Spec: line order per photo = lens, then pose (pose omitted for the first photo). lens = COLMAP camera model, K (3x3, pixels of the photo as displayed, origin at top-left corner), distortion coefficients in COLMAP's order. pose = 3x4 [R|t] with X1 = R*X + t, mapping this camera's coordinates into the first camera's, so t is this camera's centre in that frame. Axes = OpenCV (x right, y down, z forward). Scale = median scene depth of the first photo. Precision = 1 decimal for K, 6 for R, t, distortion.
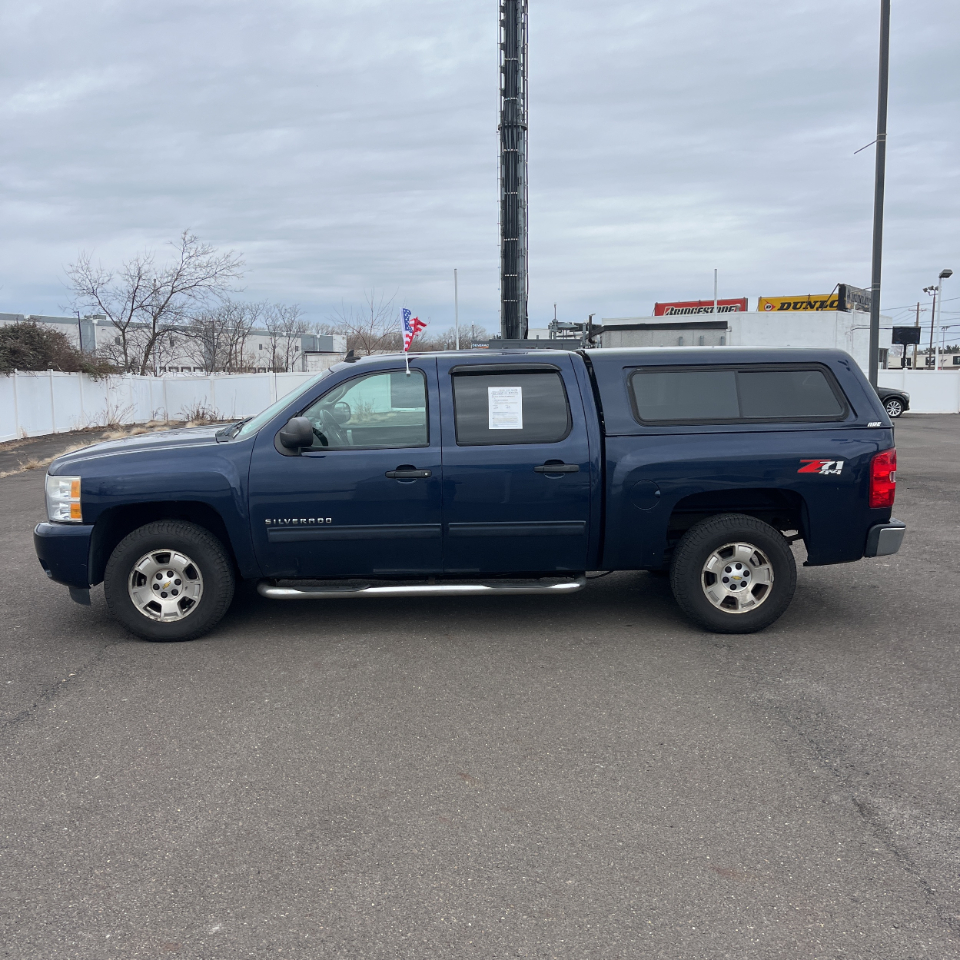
lens RADIAL K [[988.6, 0, 480.0], [0, 988.6, 480.0], [0, 0, 1]] dist [0.044690, -0.005427]
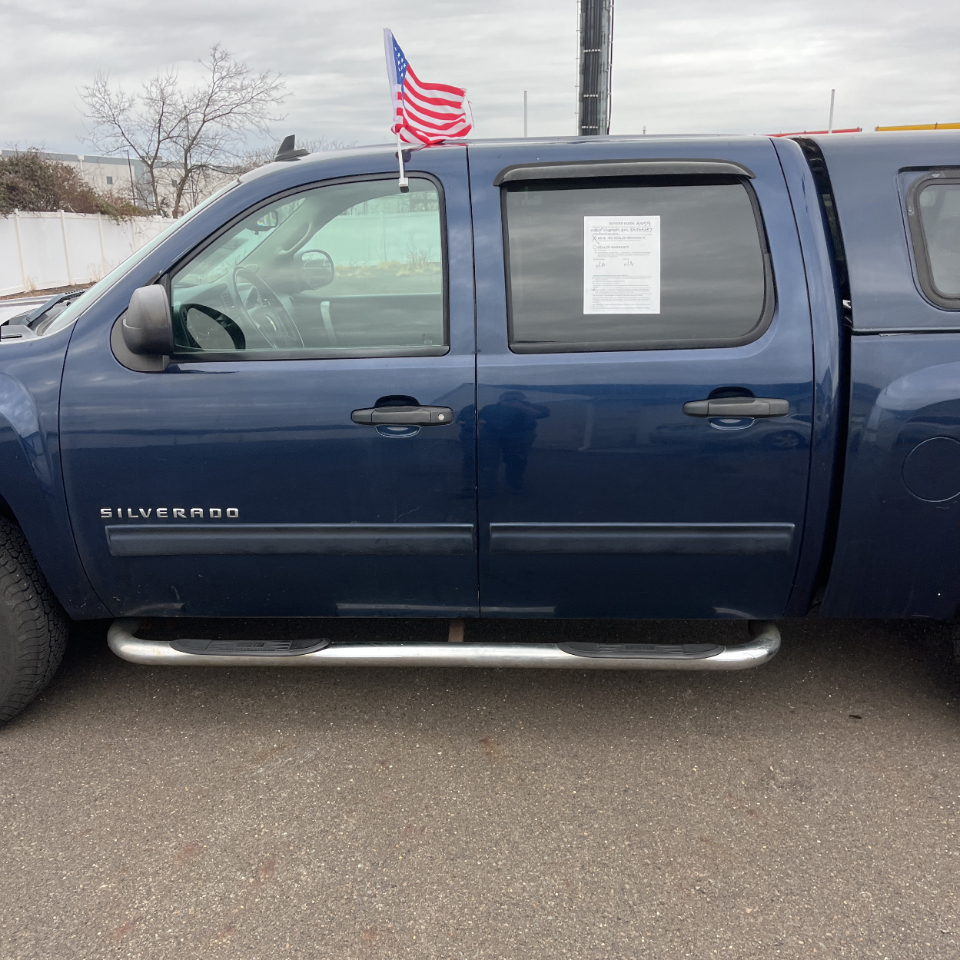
lens RADIAL K [[981.5, 0, 481.0], [0, 981.5, 502.9], [0, 0, 1]] dist [0.011839, 0.009312]
pose [[0.997745, 0.020139, -0.064018, -0.006898], [-0.008802, 0.984942, 0.172662, -0.043055], [0.066532, -0.171710, 0.982898, 0.537958]]
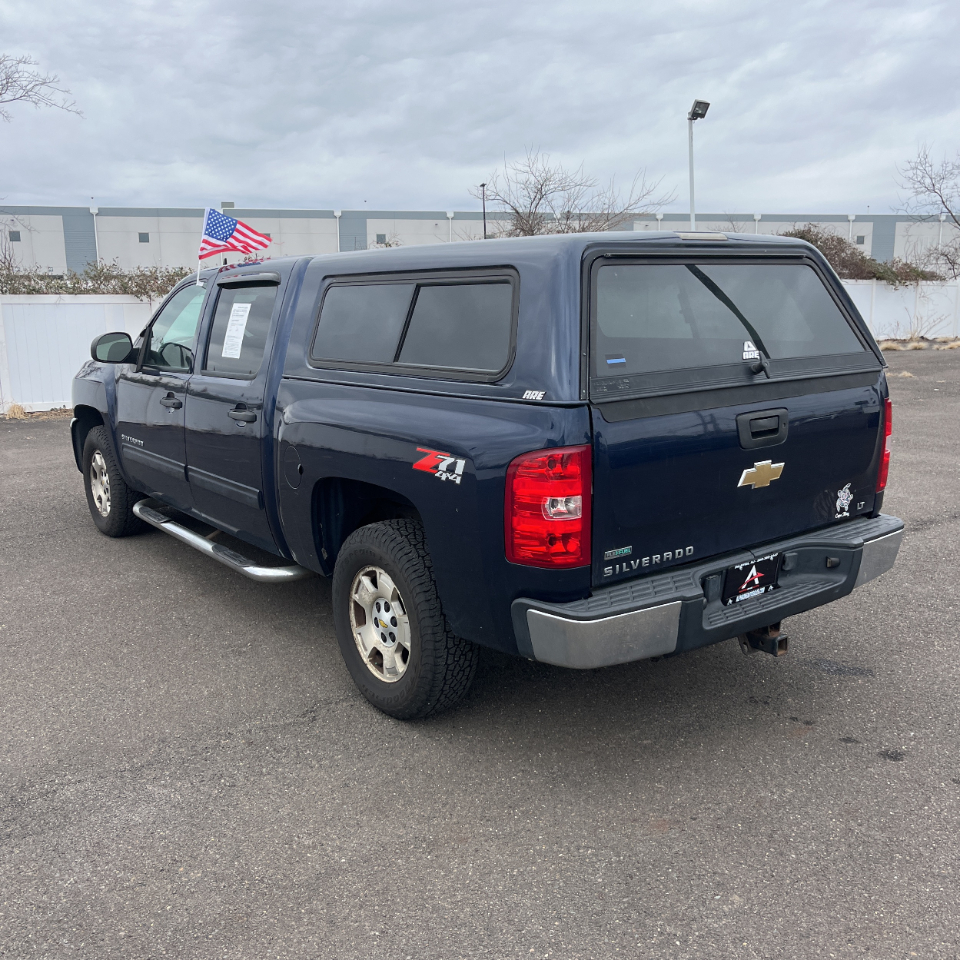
lens RADIAL K [[990.9, 0, 480.0], [0, 990.9, 480.0], [0, 0, 1]] dist [0.026440, -0.006296]
pose [[0.567285, 0.159722, -0.807884, 0.776285], [-0.084522, 0.987123, 0.135808, -0.078210], [0.819172, -0.008758, 0.573481, 0.697067]]
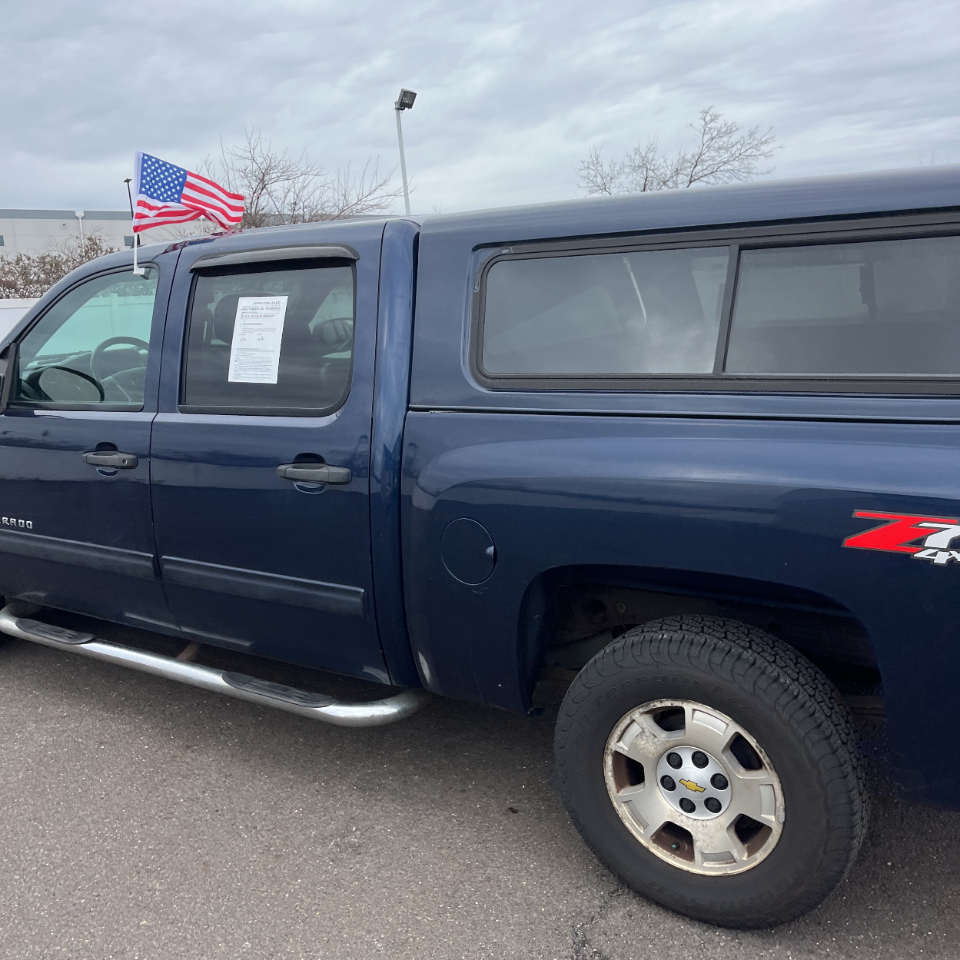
lens RADIAL K [[989.2, 0, 467.4], [0, 989.2, 502.7], [0, 0, 1]] dist [0.030809, 0.017069]
pose [[0.815573, 0.105845, -0.568891, 0.397798], [-0.035790, 0.990473, 0.132972, -0.061157], [0.577546, -0.088088, 0.811592, 0.640160]]
